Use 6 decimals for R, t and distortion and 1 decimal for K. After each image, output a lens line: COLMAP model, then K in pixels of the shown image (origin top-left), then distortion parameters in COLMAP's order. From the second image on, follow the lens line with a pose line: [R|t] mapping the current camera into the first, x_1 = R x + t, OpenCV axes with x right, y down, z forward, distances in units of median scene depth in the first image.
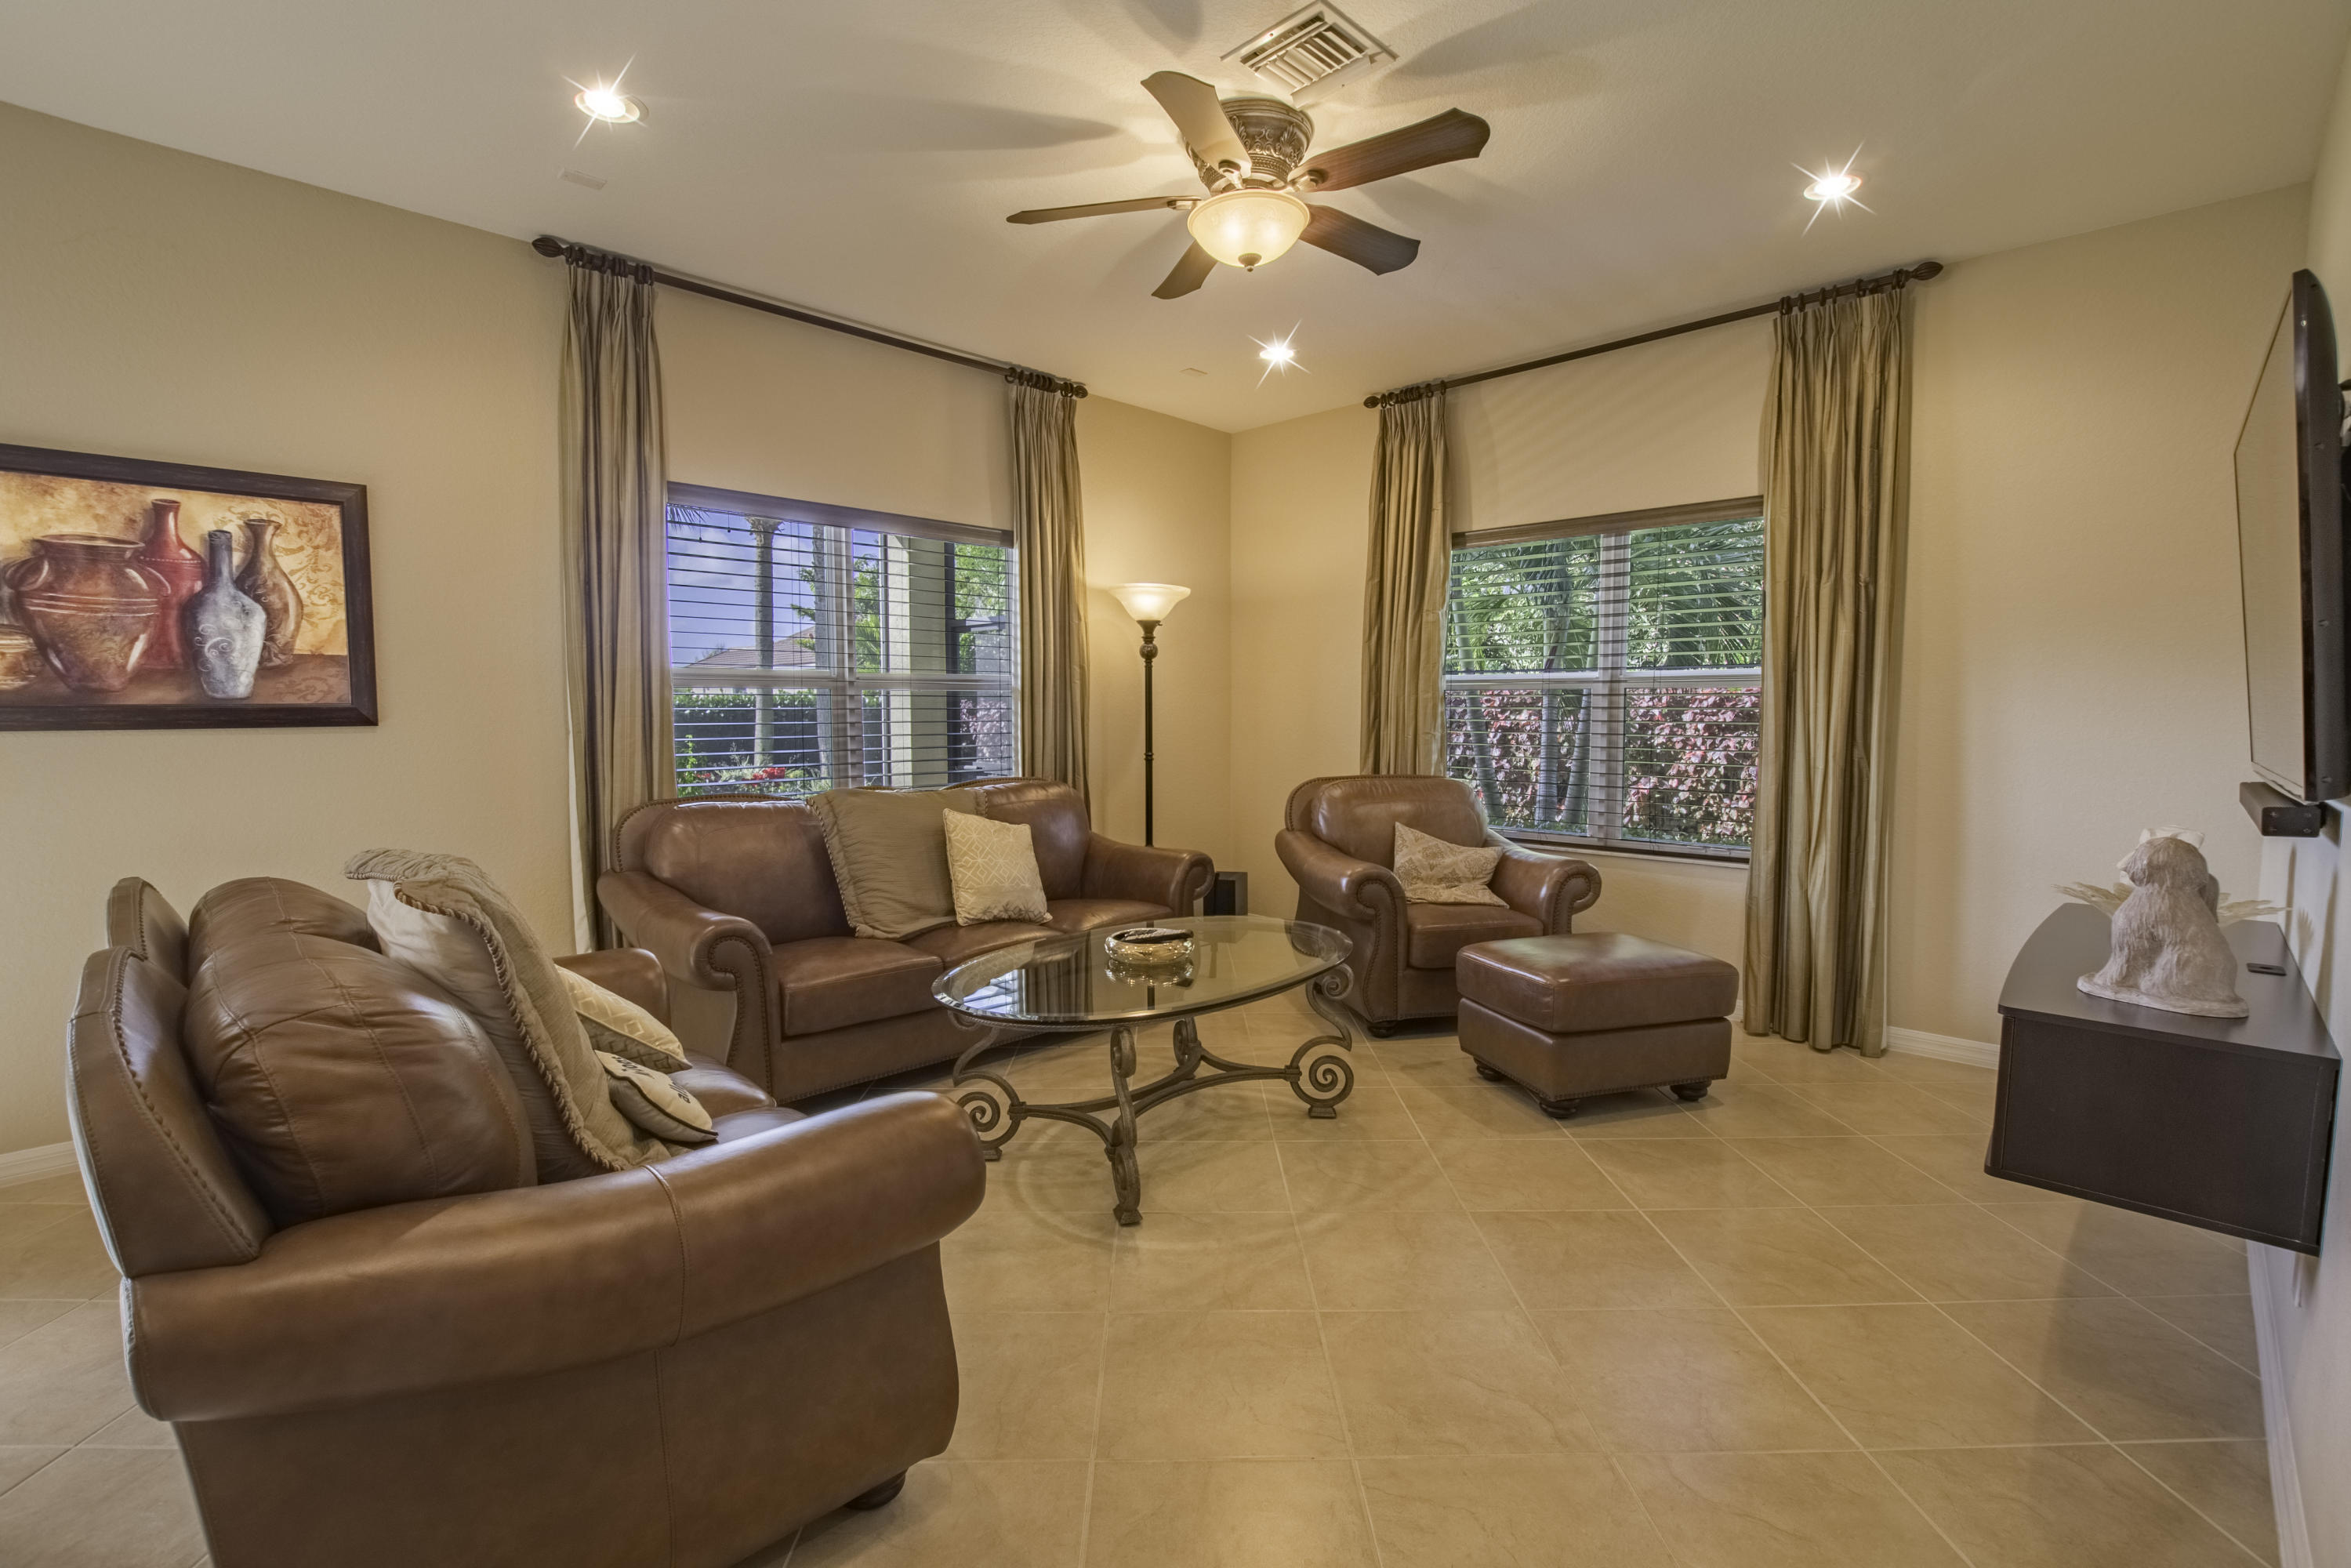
lens RADIAL K [[1047.3, 0, 1187.0], [0, 1047.3, 780.6], [0, 0, 1]] dist [-0.037860, 0.008670]
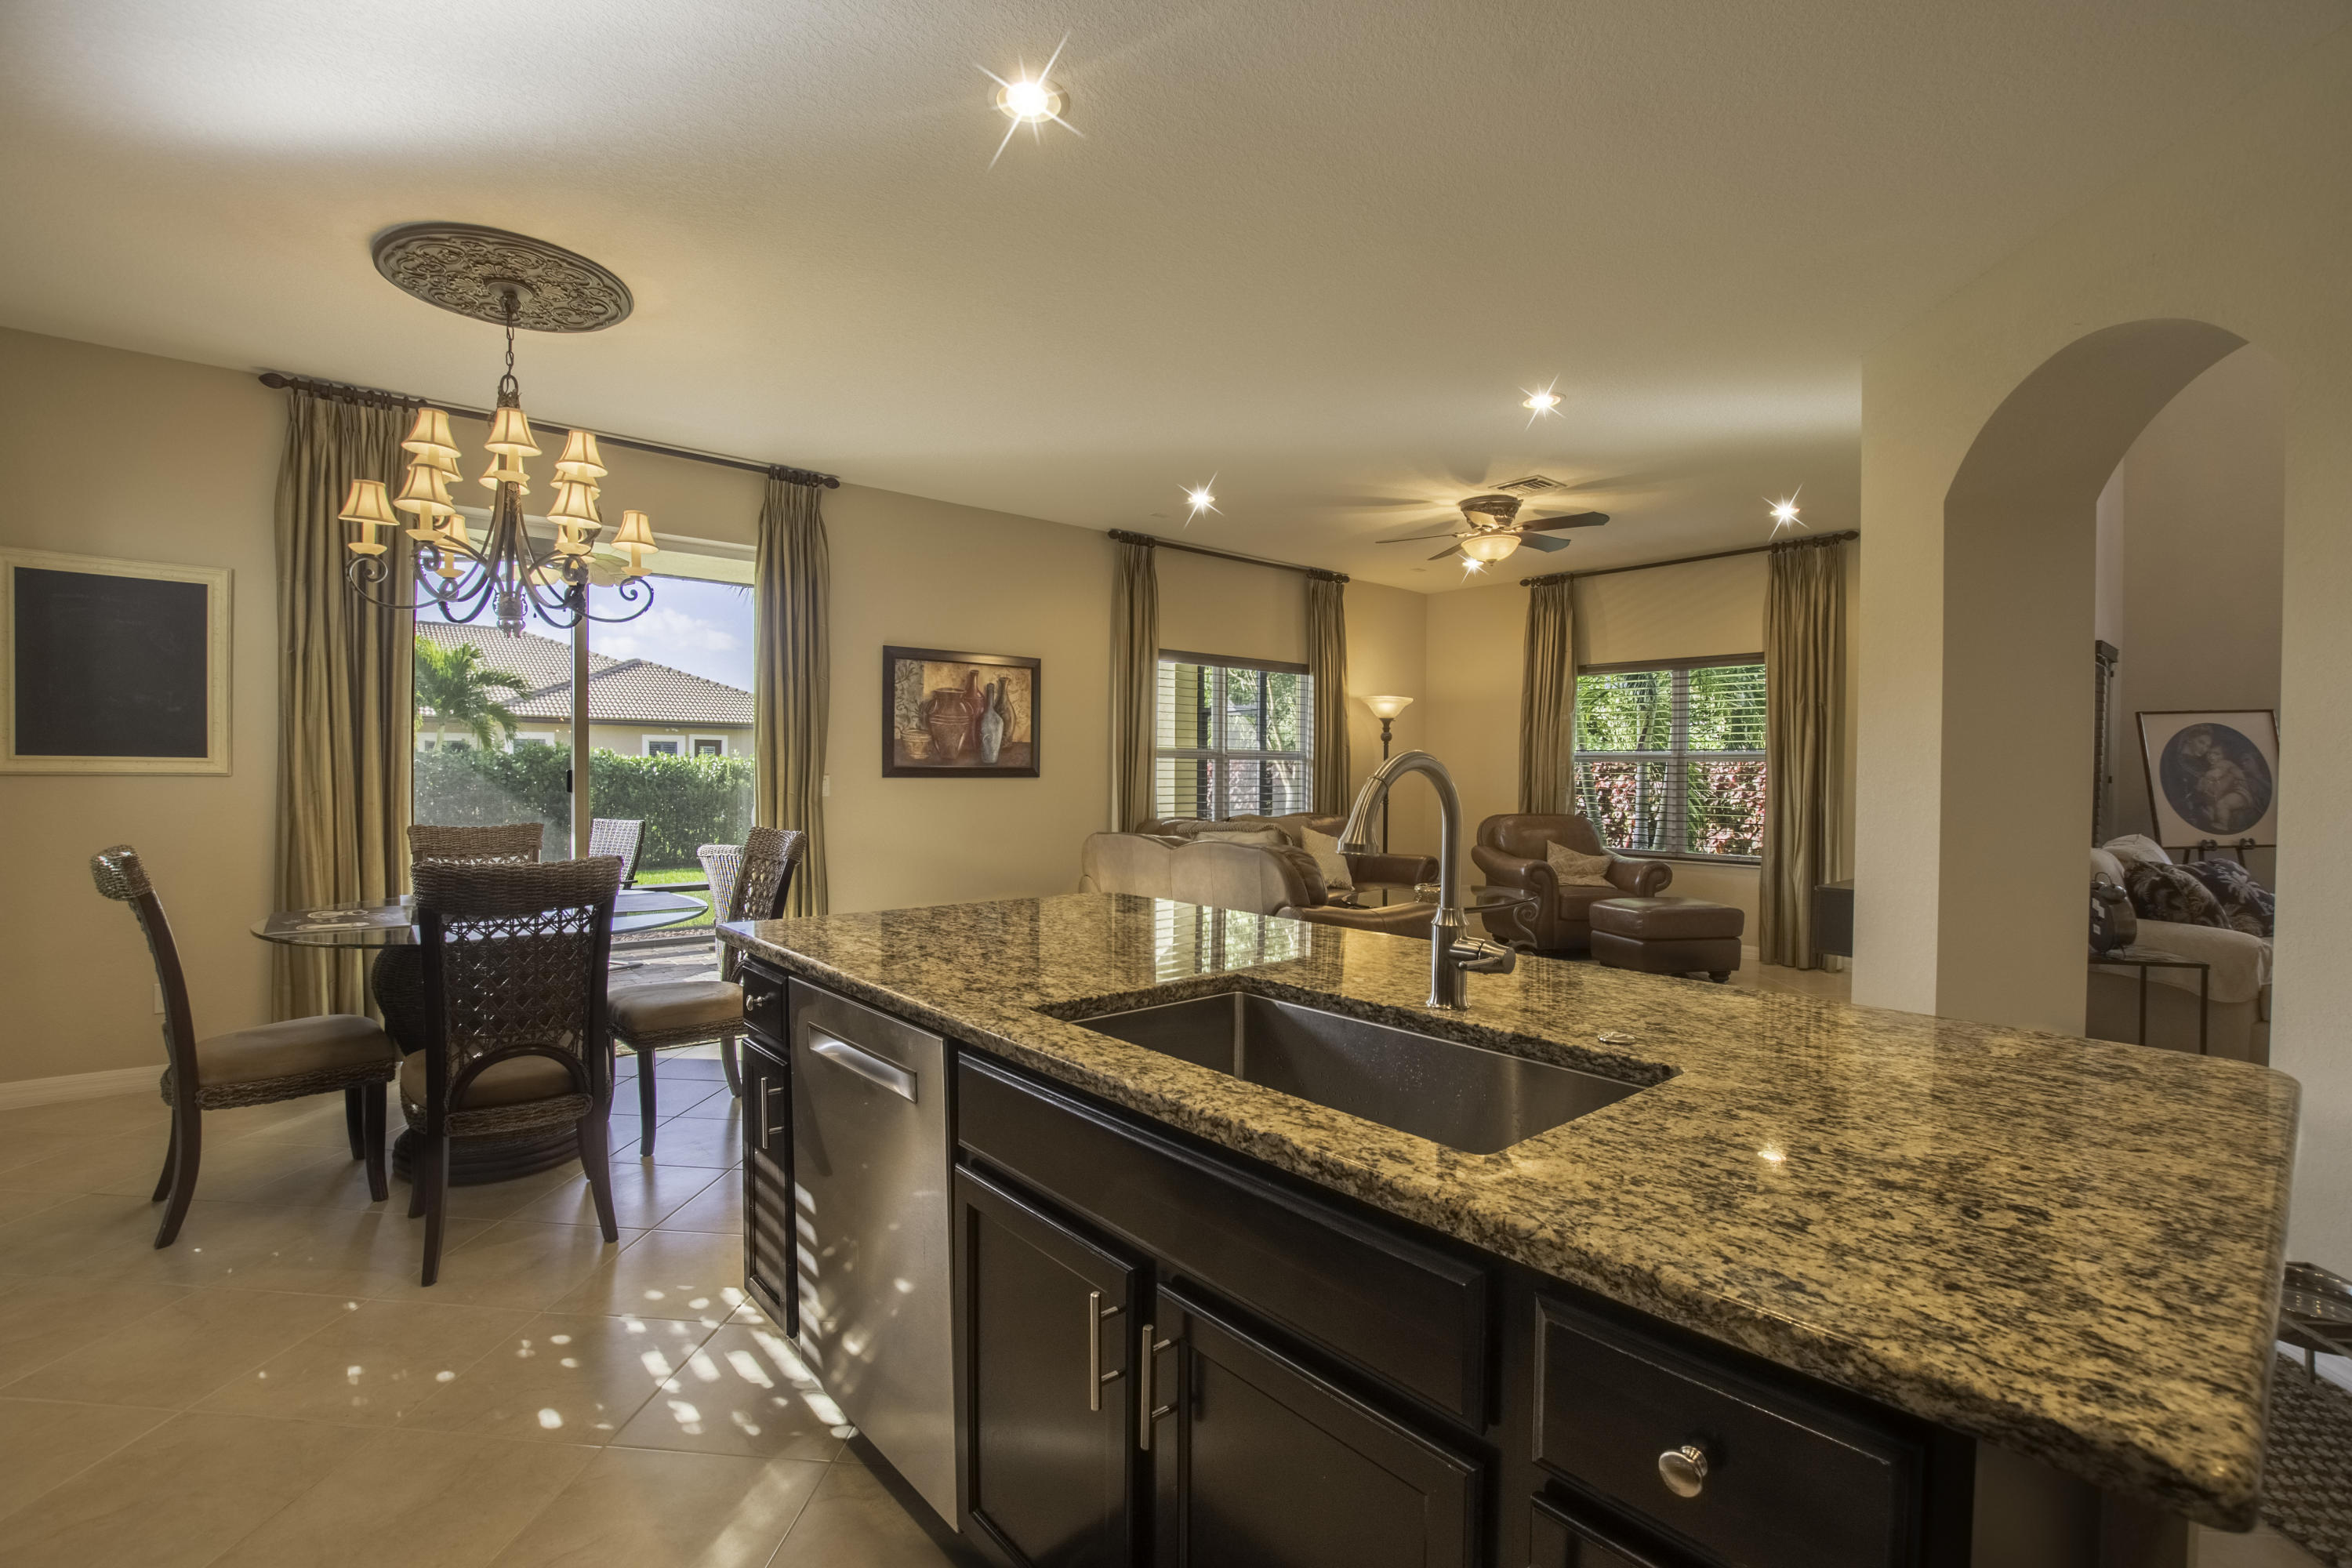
lens RADIAL K [[1047.7, 0, 1176.7], [0, 1047.7, 784.6], [0, 0, 1]] dist [-0.037860, 0.008670]
pose [[0.996002, 0.008940, -0.088885, -0.240994], [-0.013827, 0.998417, -0.054527, 0.048670], [0.088257, 0.055538, 0.994548, -0.713781]]
